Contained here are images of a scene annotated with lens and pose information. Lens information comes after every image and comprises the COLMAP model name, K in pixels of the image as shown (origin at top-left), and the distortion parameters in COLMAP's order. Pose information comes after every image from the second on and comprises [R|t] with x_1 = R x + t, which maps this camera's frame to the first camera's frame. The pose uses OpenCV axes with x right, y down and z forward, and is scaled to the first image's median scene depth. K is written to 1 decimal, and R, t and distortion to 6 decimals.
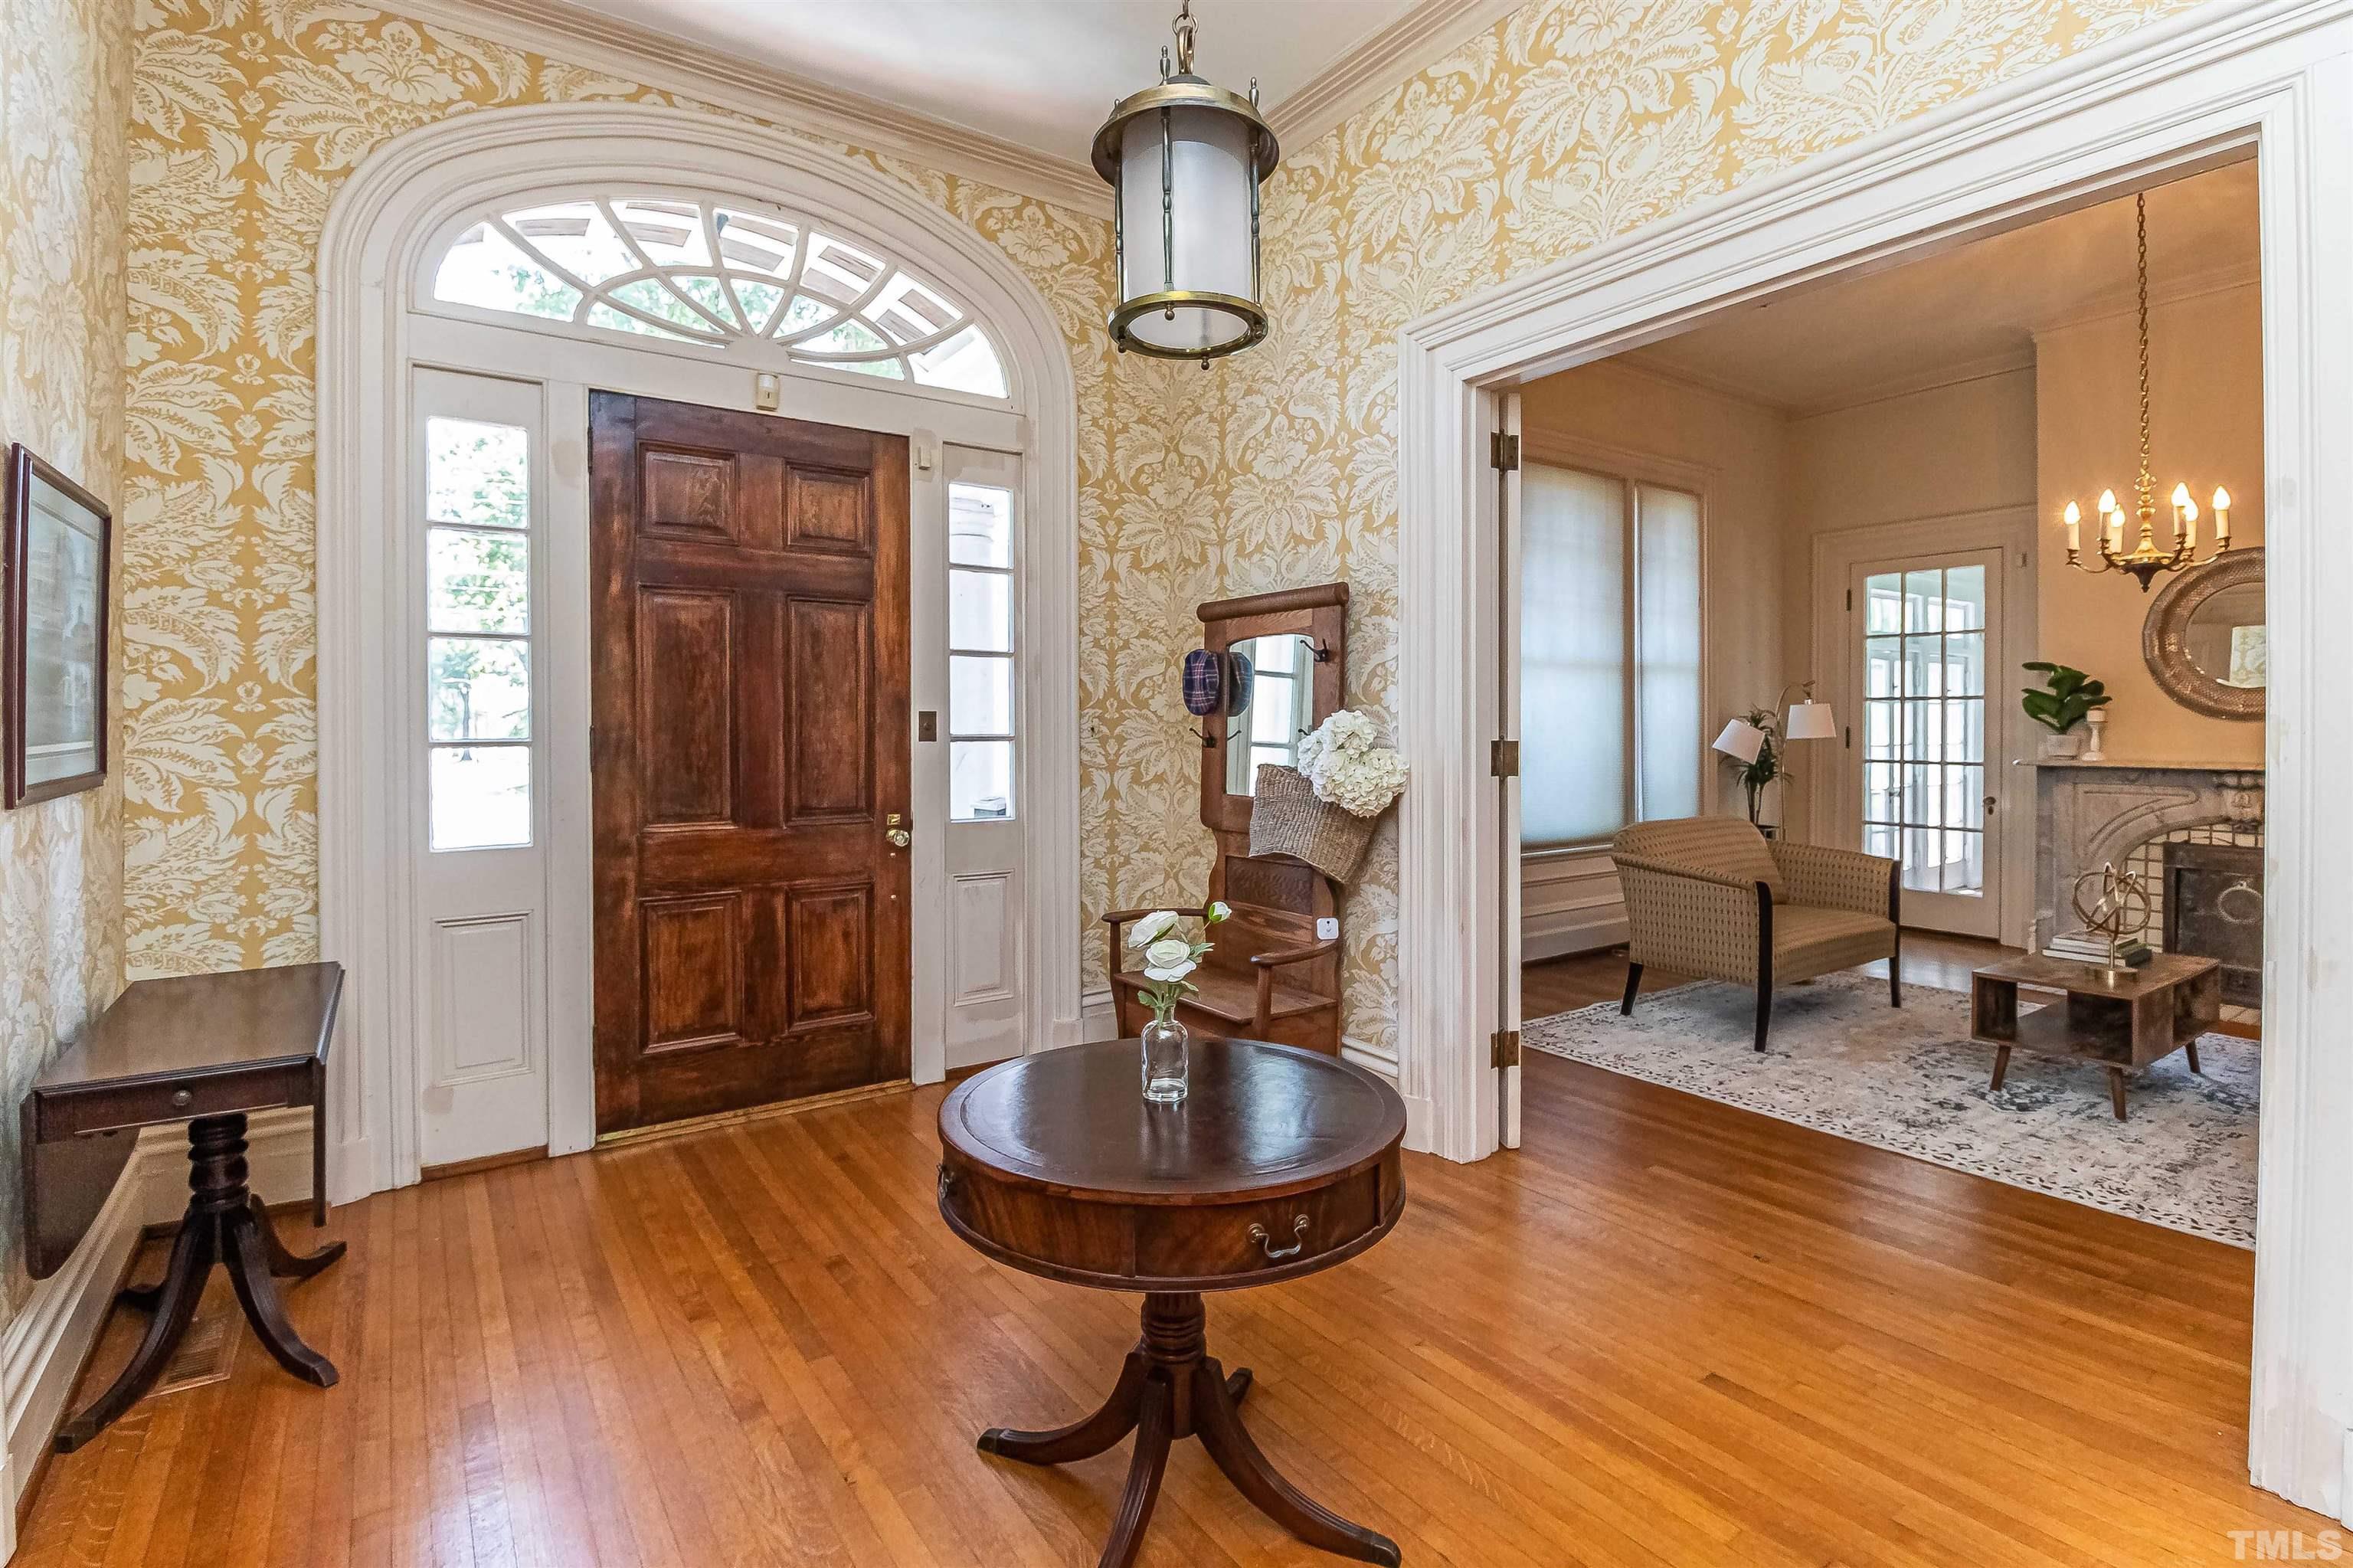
lens RADIAL K [[1127.9, 0, 1183.4], [0, 1127.9, 739.8], [0, 0, 1]] dist [-0.010886, -0.007158]
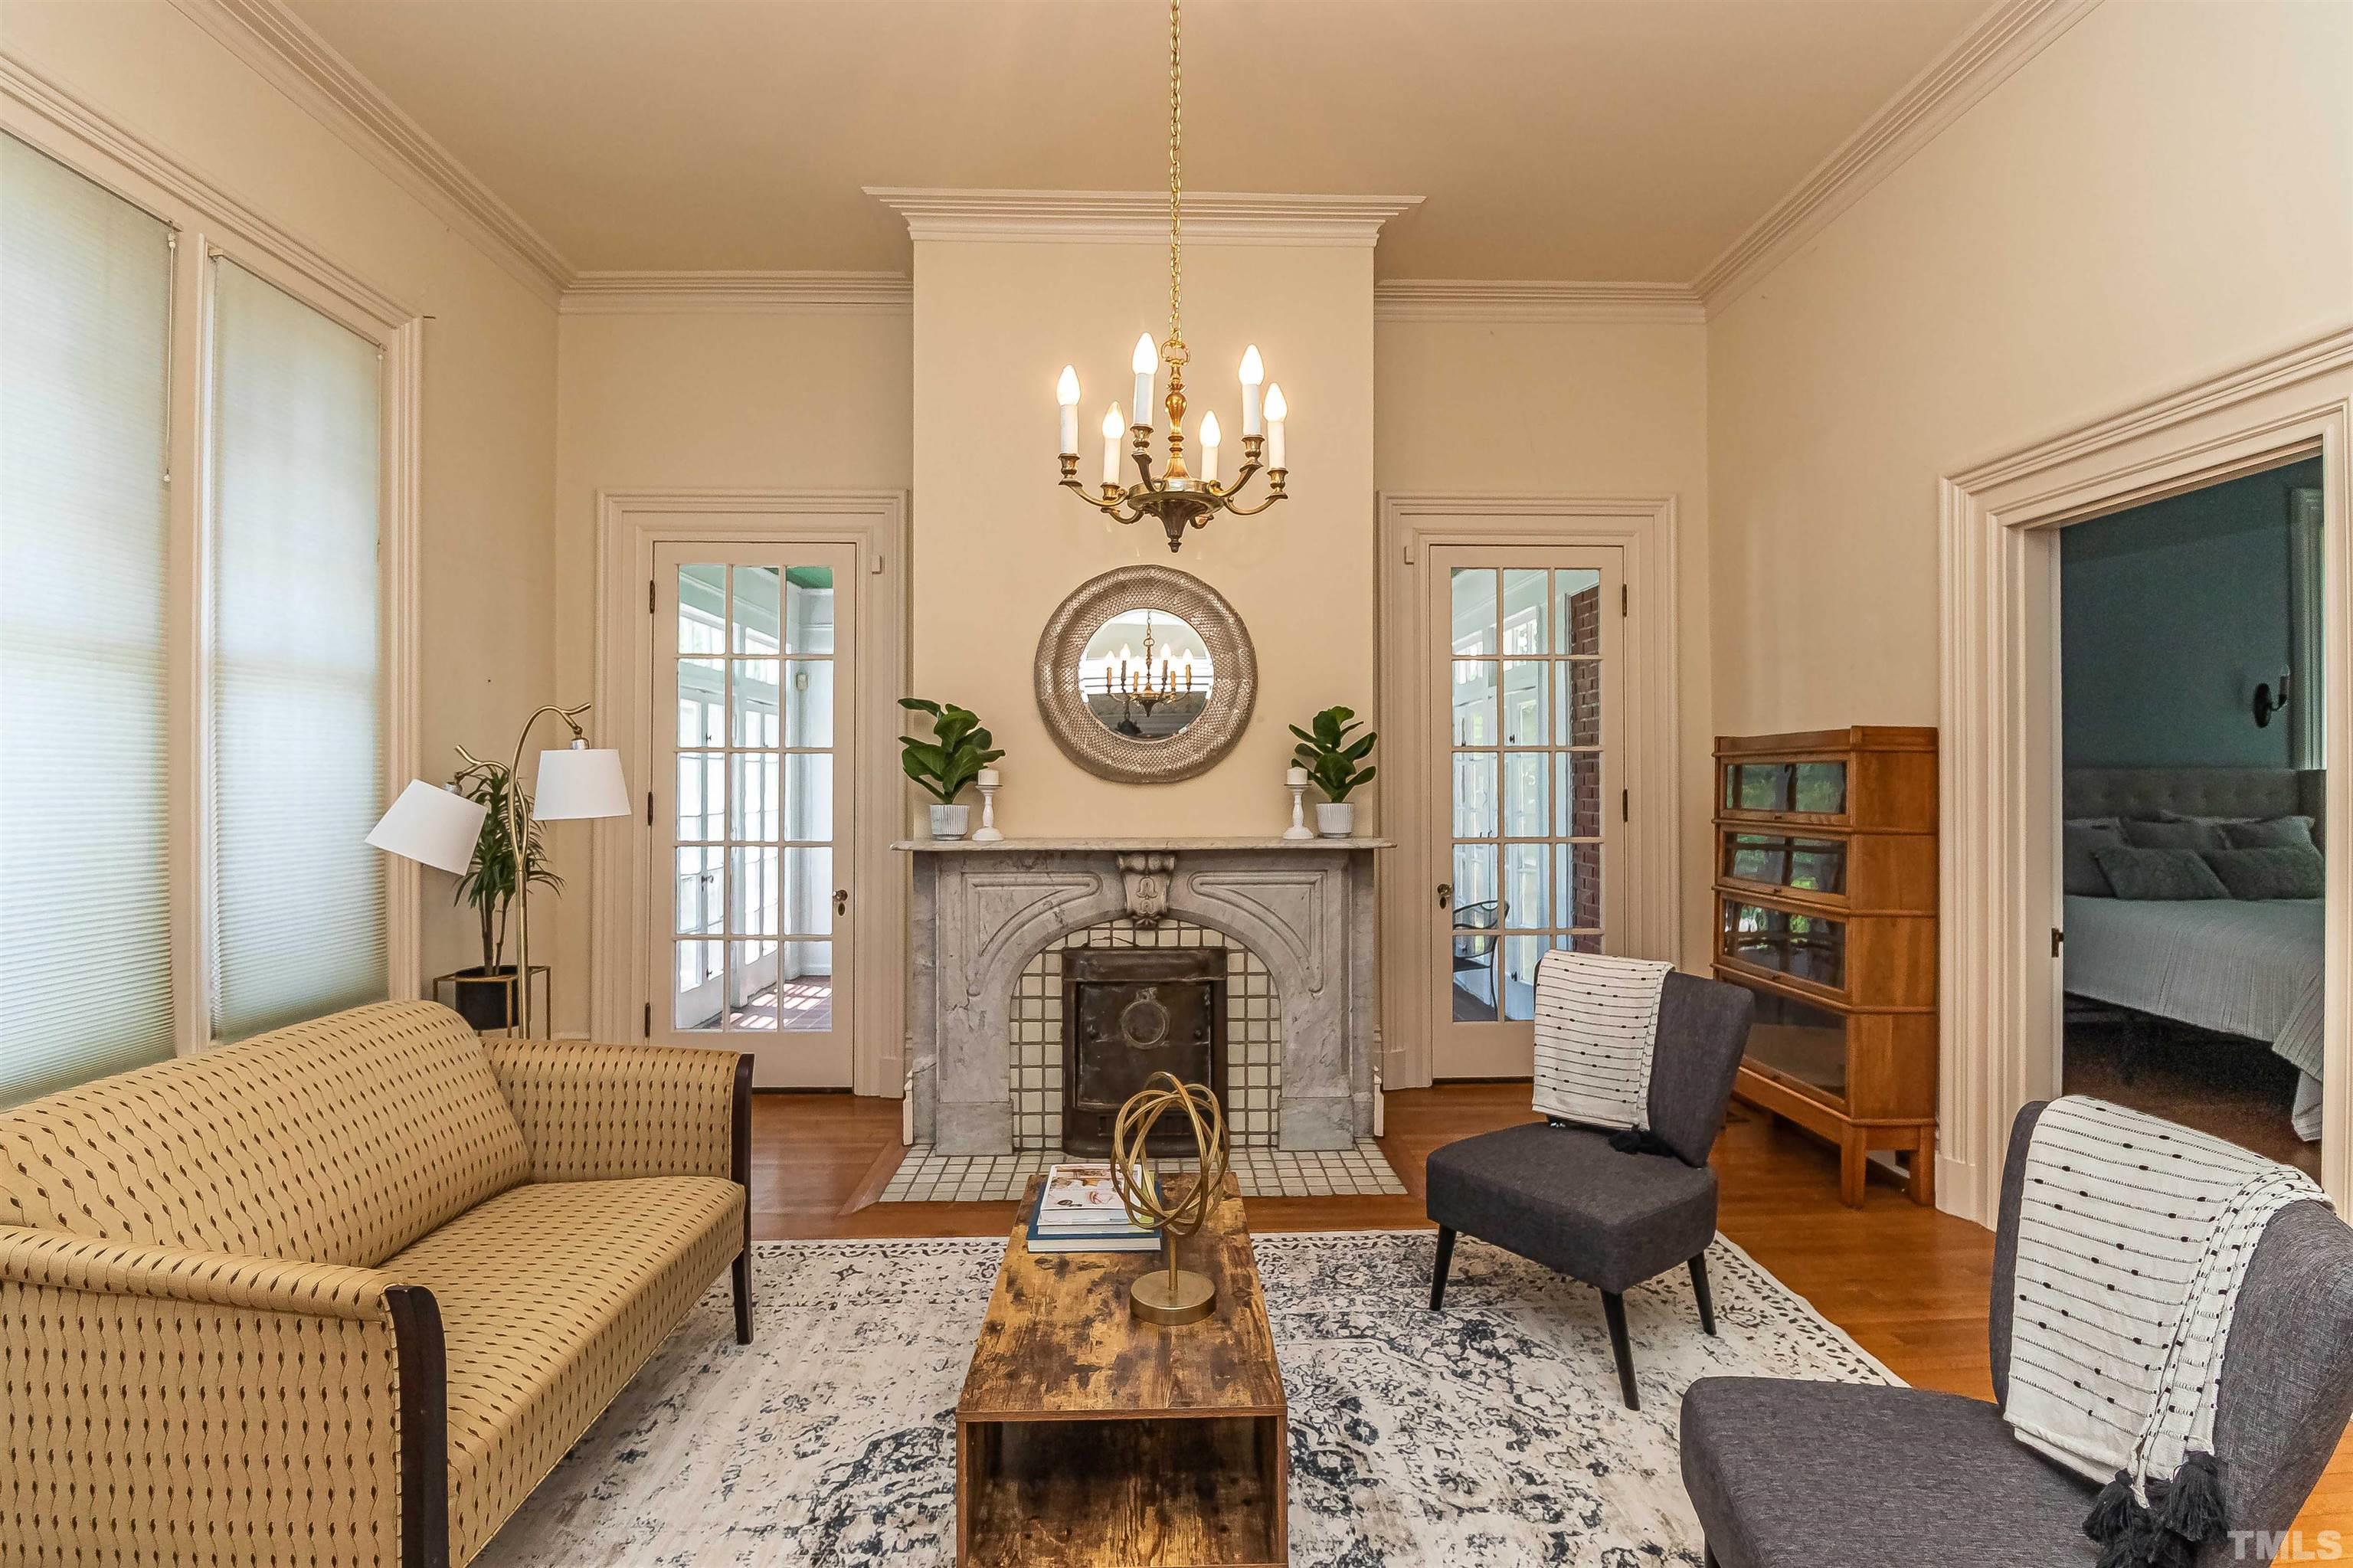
lens RADIAL K [[1127.9, 0, 1180.5], [0, 1127.9, 779.2], [0, 0, 1]] dist [-0.010886, -0.007158]
pose [[0.561393, 0.006031, 0.827527, 0.296483], [0.009704, 0.999857, -0.013871, -0.009348], [-0.827492, 0.015817, 0.561254, 0.500995]]
